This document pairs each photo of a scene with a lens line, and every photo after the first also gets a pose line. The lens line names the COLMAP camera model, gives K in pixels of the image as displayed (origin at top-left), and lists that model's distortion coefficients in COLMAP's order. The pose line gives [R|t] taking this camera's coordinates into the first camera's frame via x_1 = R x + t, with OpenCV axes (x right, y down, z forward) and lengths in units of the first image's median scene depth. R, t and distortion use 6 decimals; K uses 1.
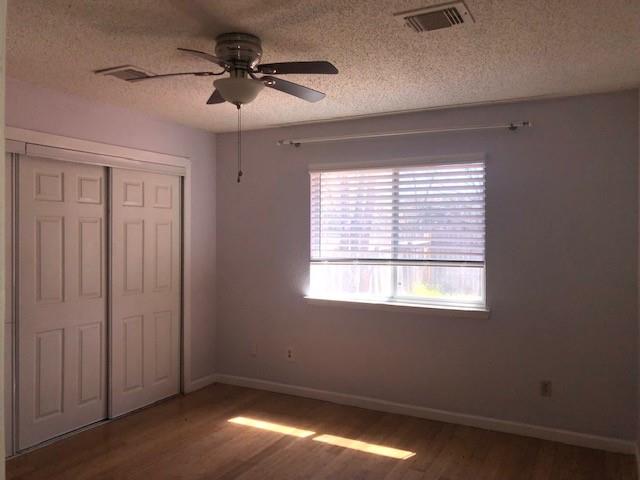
lens RADIAL K [[523.0, 0, 320.0], [0, 523.0, 240.0], [0, 0, 1]] dist [-0.004148, 0.009869]
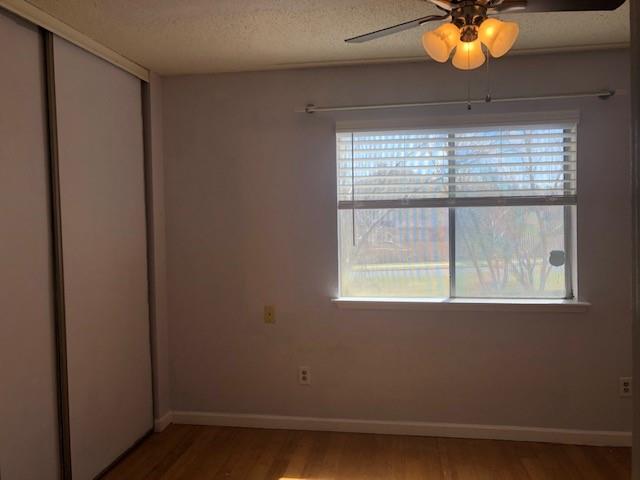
lens RADIAL K [[611.4, 0, 320.0], [0, 611.4, 240.0], [0, 0, 1]] dist [0.005550, 0.007130]
pose [[0.951424, -0.030248, 0.306395, -0.316399], [0.021949, 0.999294, 0.030497, -0.002727], [-0.307101, -0.022291, 0.951416, 0.172884]]
